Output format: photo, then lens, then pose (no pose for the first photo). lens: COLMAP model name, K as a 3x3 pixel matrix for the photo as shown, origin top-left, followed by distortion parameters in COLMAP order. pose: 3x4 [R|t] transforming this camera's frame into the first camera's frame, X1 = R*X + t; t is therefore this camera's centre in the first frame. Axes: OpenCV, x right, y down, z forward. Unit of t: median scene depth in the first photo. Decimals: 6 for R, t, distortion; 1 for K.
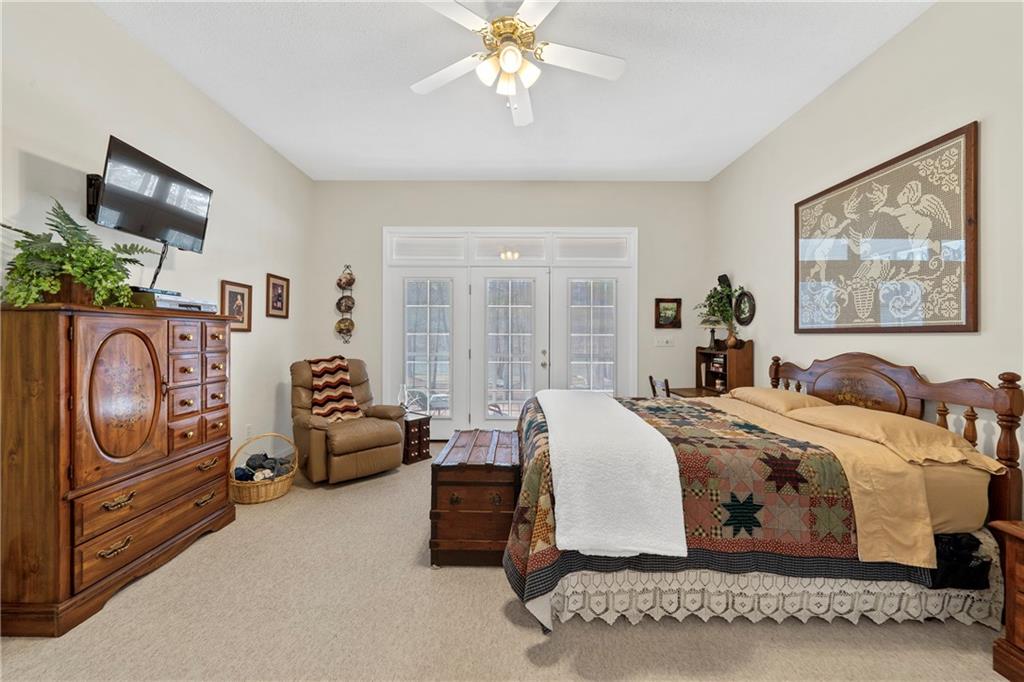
lens RADIAL K [[382.7, 0, 511.0], [0, 382.7, 335.5], [0, 0, 1]] dist [-0.001164, 0.000205]
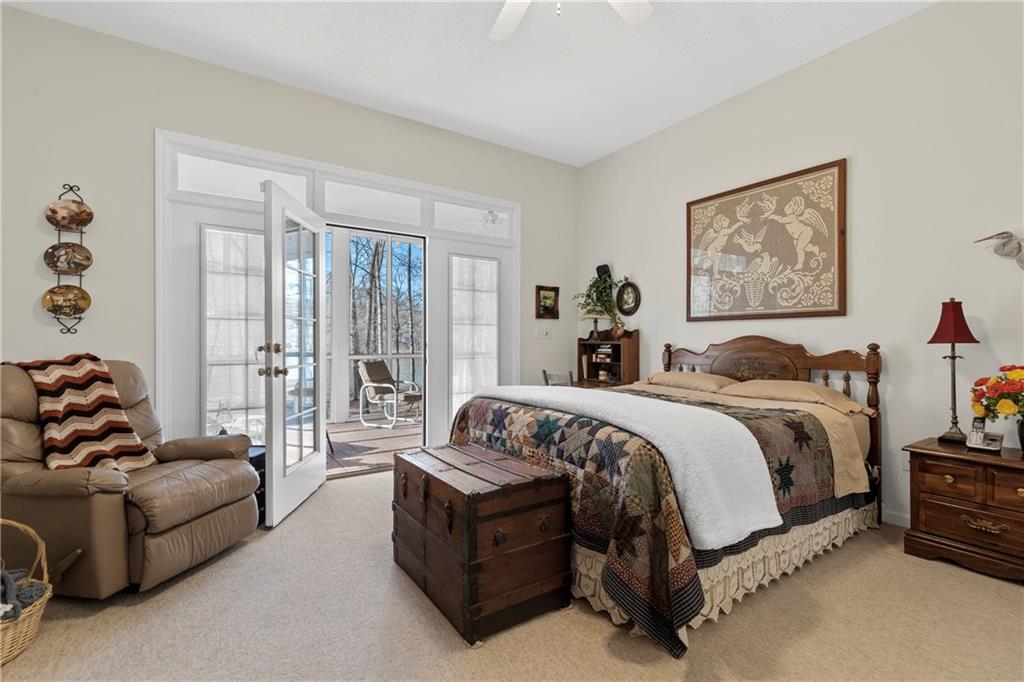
lens RADIAL K [[459.5, 0, 506.9], [0, 459.5, 340.6], [0, 0, 1]] dist [0.002396, -0.000039]
pose [[0.828683, -0.003532, 0.559708, -0.408097], [0.002466, 0.999993, 0.002660, 0.043235], [-0.559713, -0.000824, 0.828686, 0.197404]]
